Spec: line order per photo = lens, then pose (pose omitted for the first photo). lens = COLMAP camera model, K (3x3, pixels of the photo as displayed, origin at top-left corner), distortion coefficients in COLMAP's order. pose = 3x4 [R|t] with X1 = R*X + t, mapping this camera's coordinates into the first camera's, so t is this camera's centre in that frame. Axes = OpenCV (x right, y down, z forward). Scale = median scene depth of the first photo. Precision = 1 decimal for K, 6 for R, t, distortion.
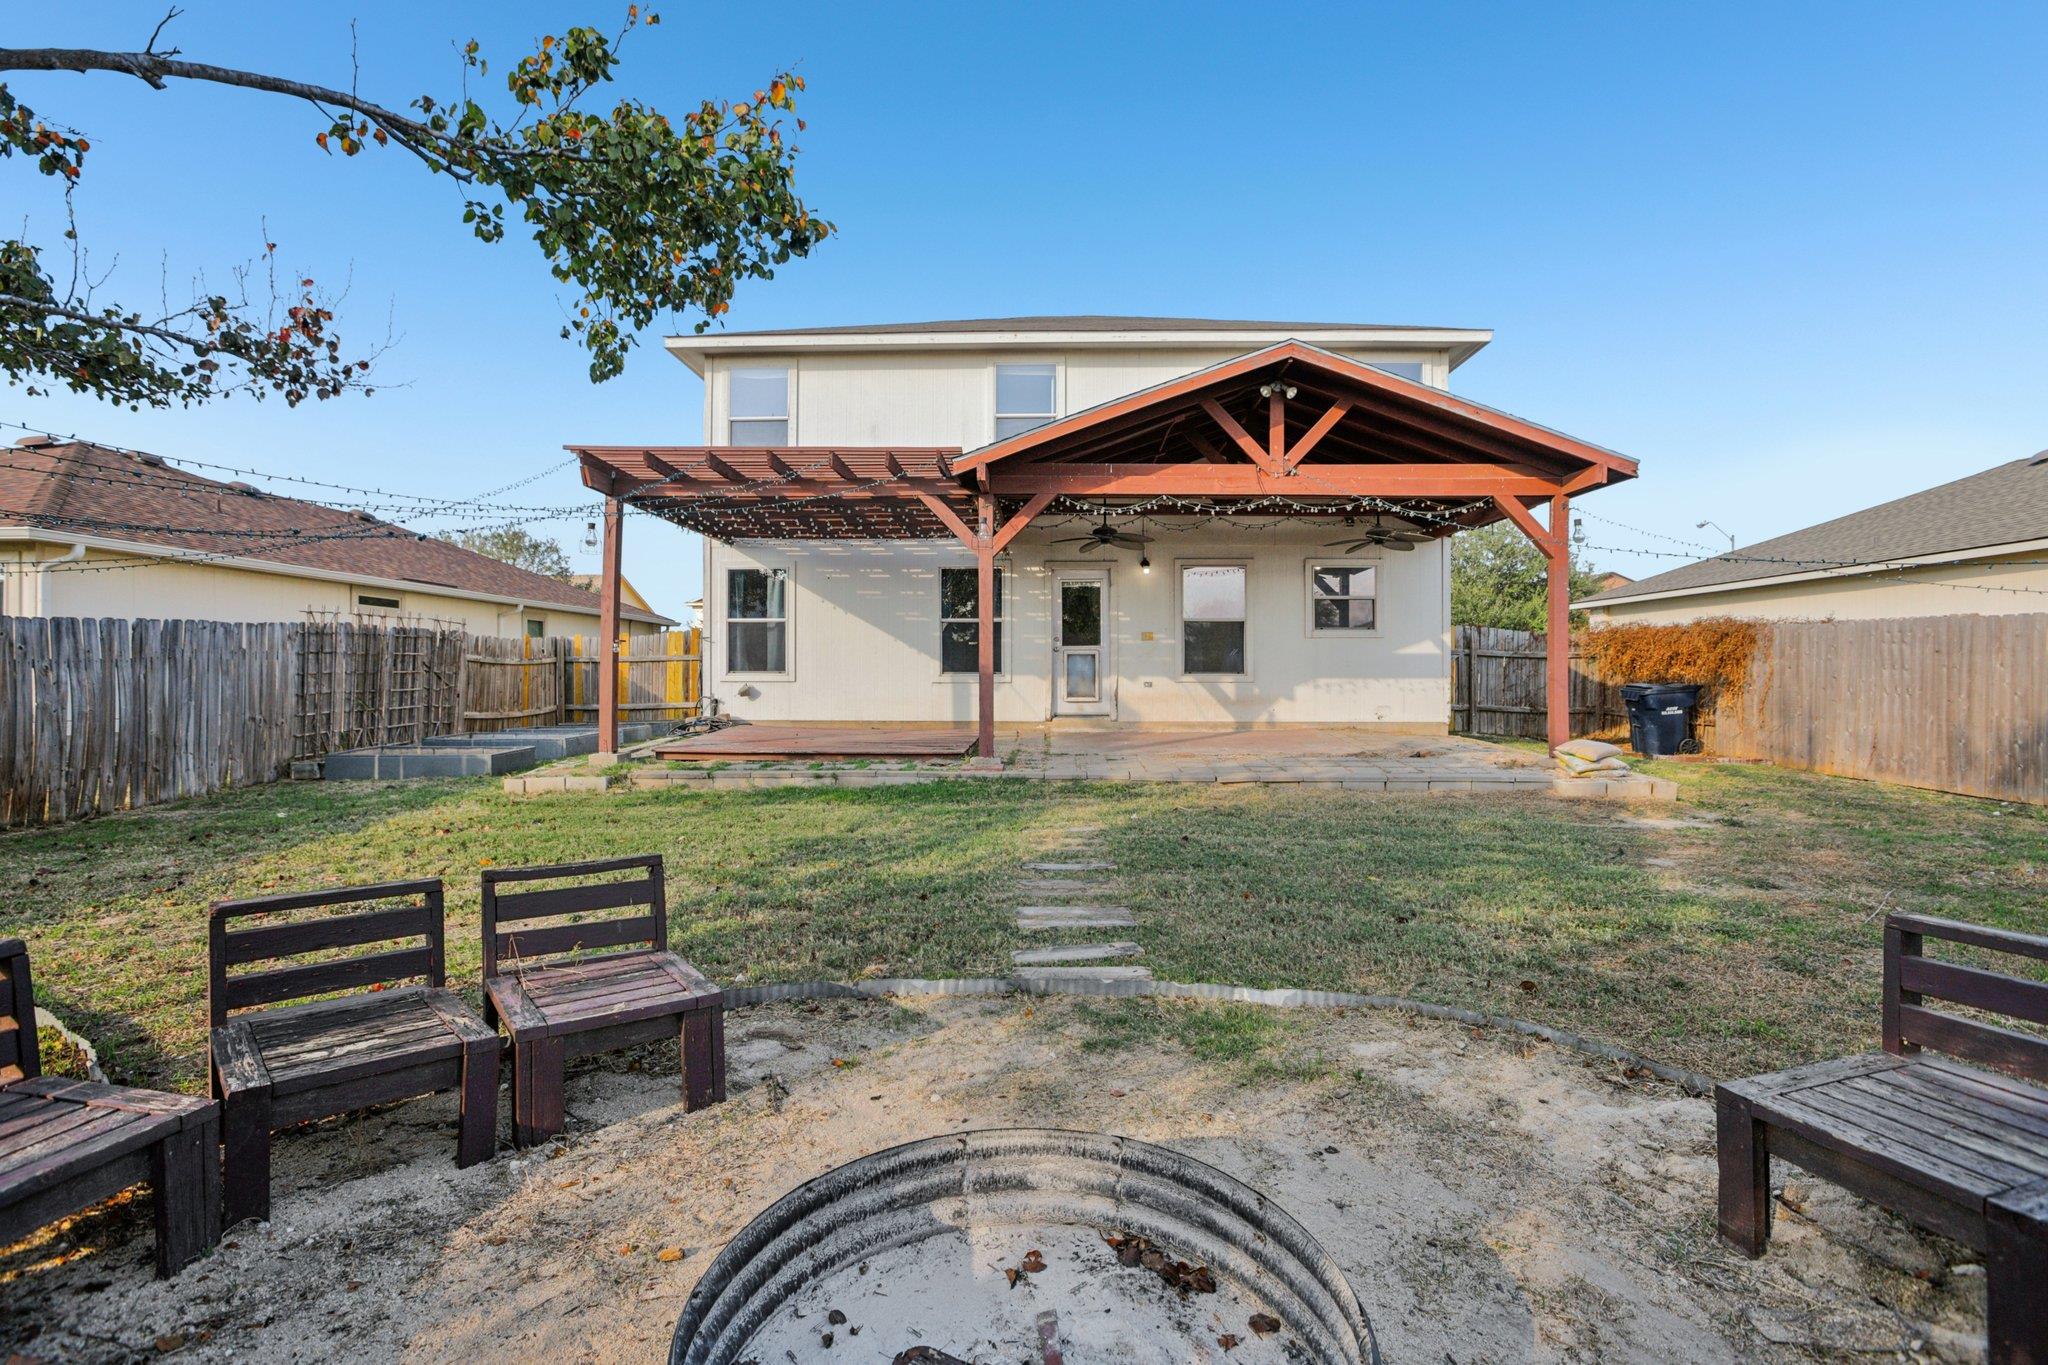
lens RADIAL K [[965.4, 0, 1026.5], [0, 965.4, 669.0], [0, 0, 1]] dist [-0.047631, 0.033928]
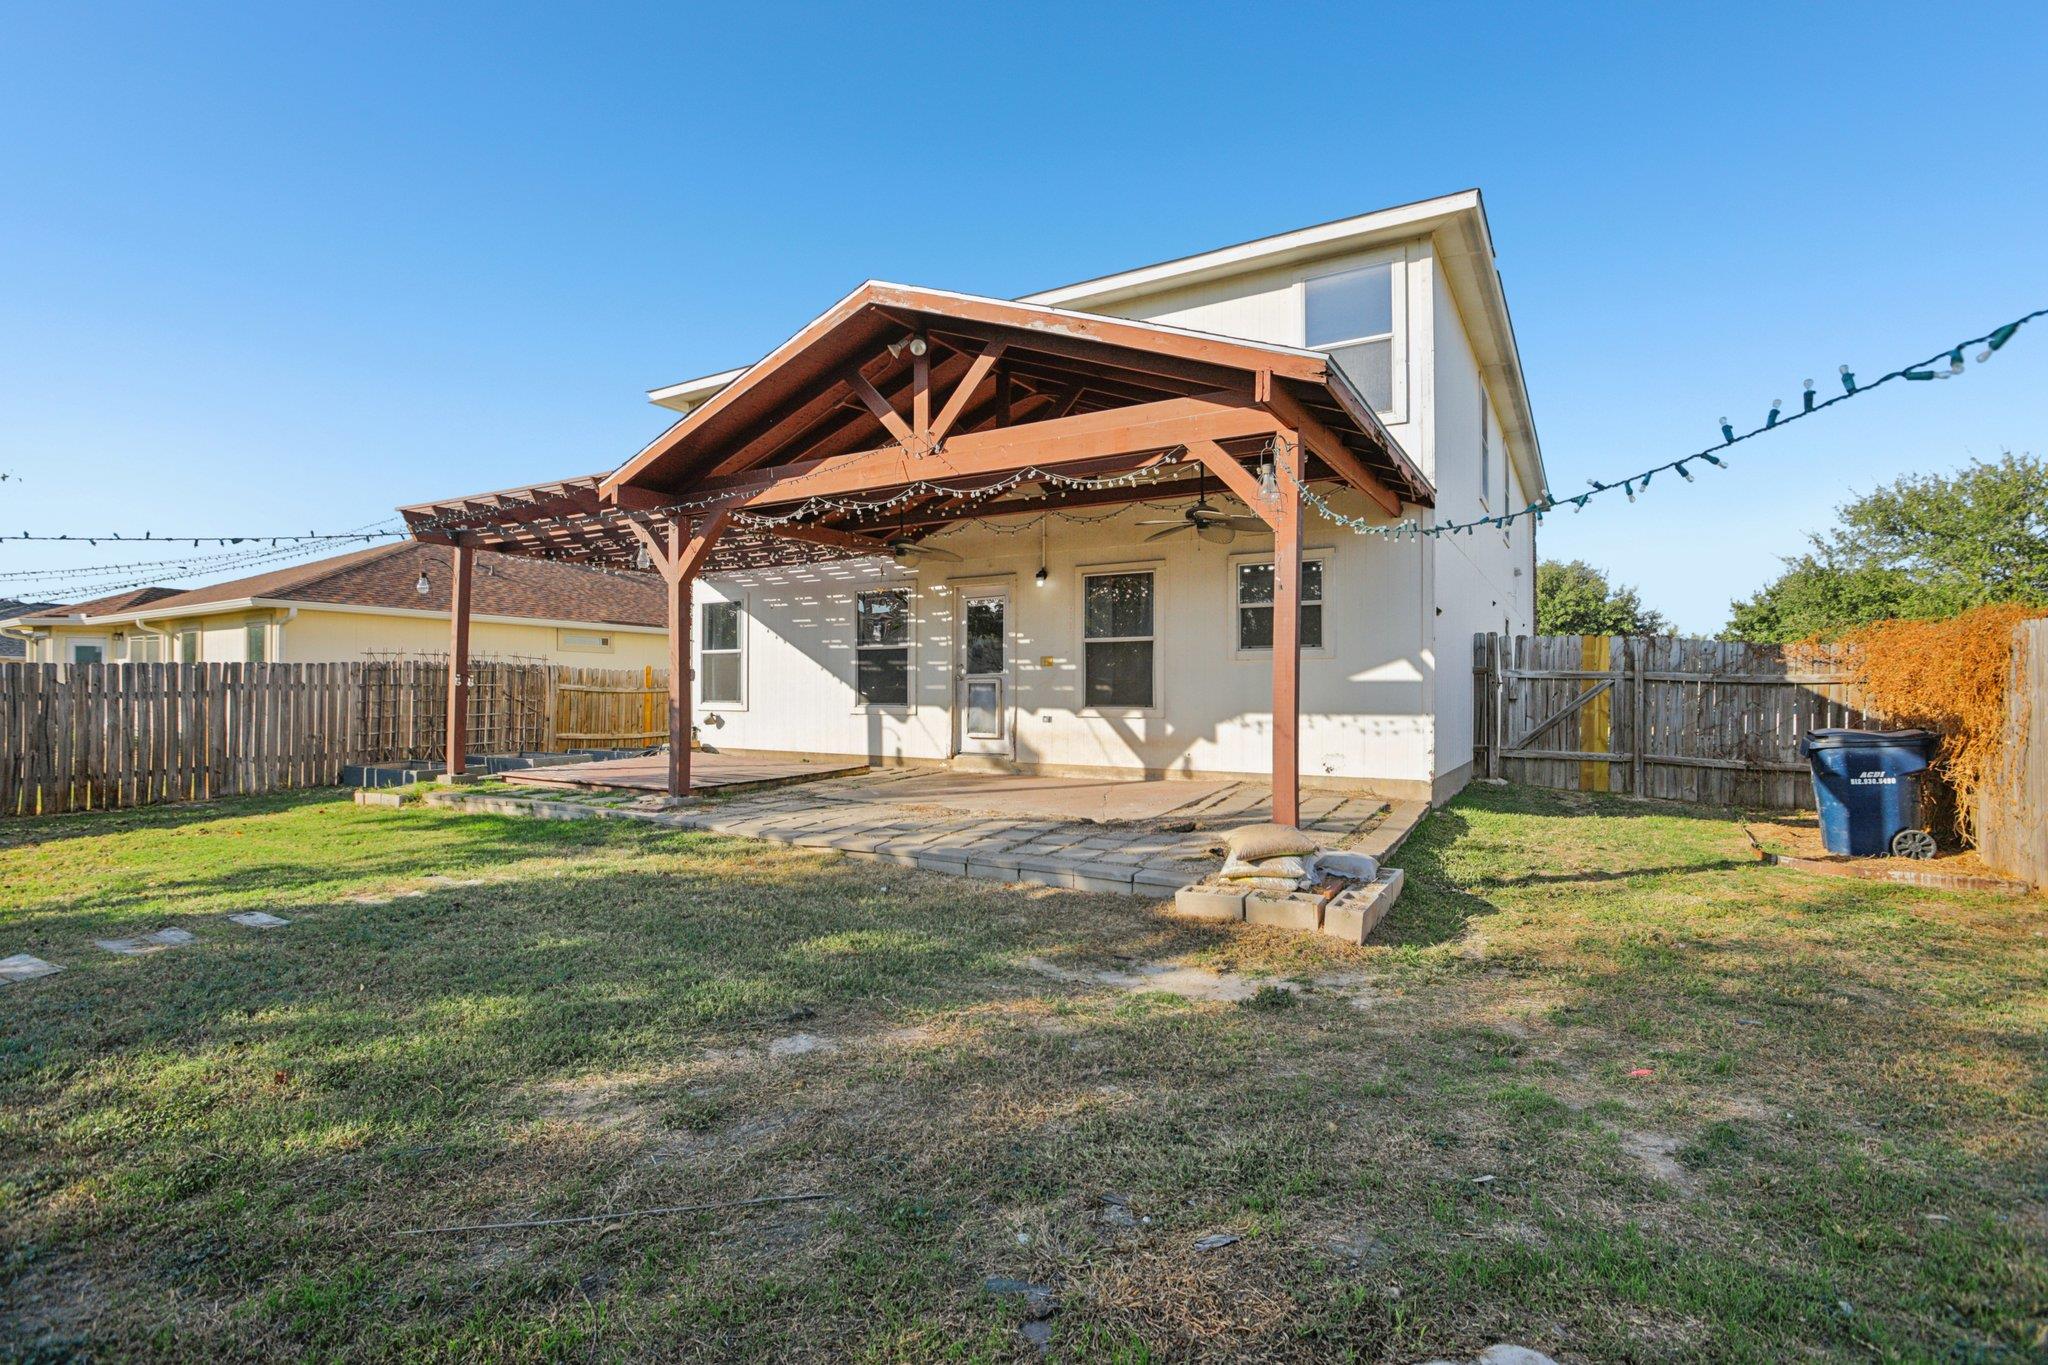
lens RADIAL K [[965.4, 0, 1026.5], [0, 965.4, 669.0], [0, 0, 1]] dist [-0.047631, 0.033928]
pose [[0.868166, -0.011399, -0.496144, 0.524813], [-0.000212, 0.999728, -0.023340, -0.007576], [0.496275, 0.020368, 0.867927, 0.266311]]
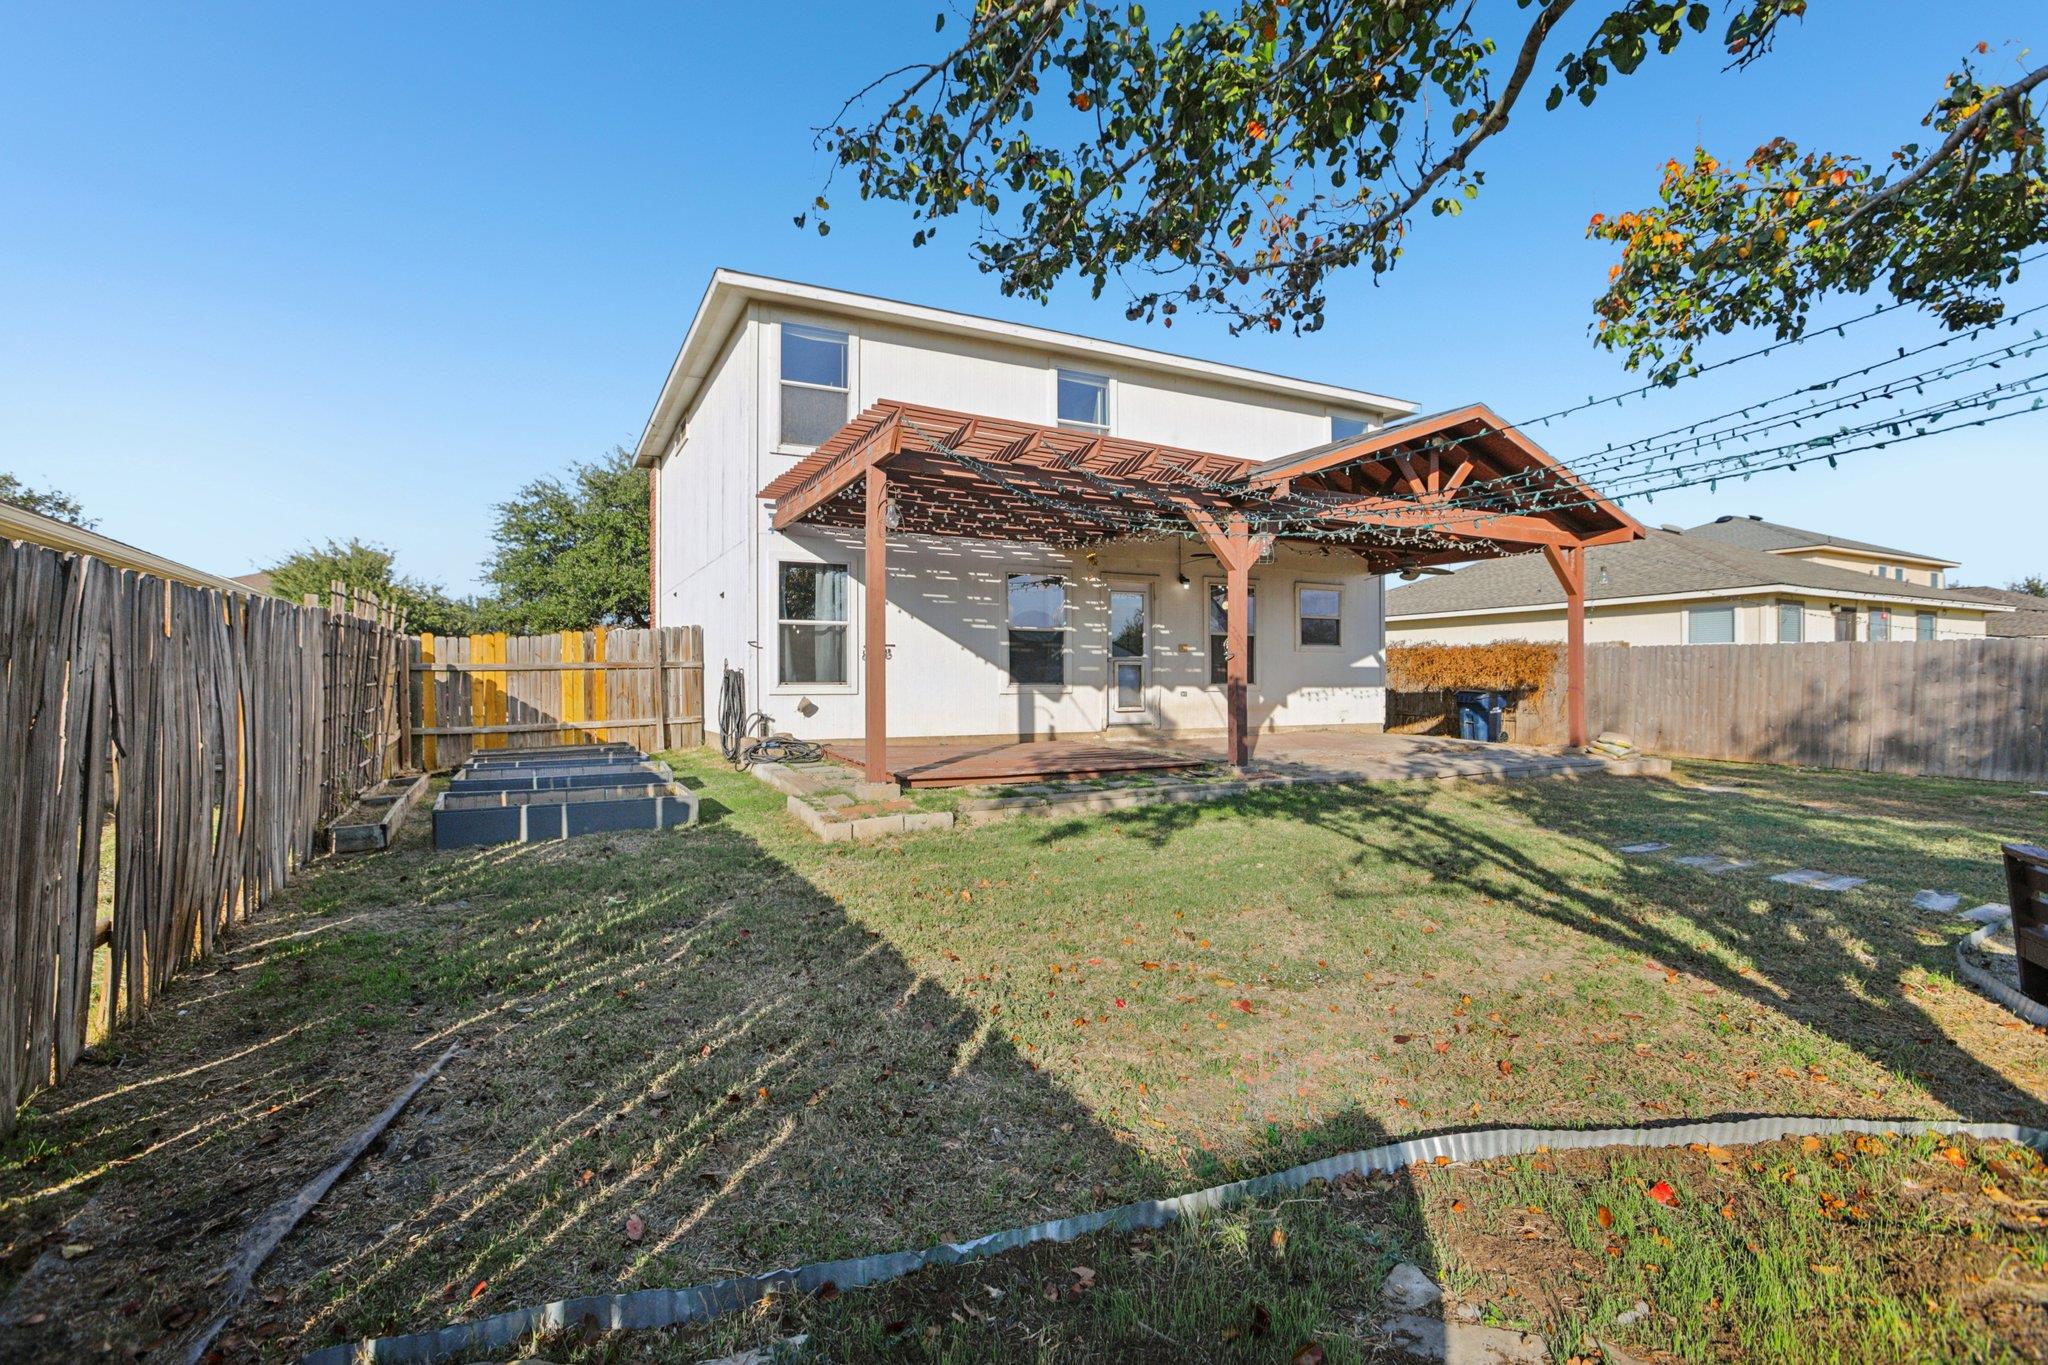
lens RADIAL K [[946.9, 0, 1037.7], [0, 946.9, 683.4], [0, 0, 1]] dist [-0.001346, 0.000089]
pose [[0.871944, -0.002777, 0.489597, -0.522447], [-0.001231, 0.999968, 0.007863, -0.003821], [-0.489604, -0.007459, 0.871913, 0.171844]]
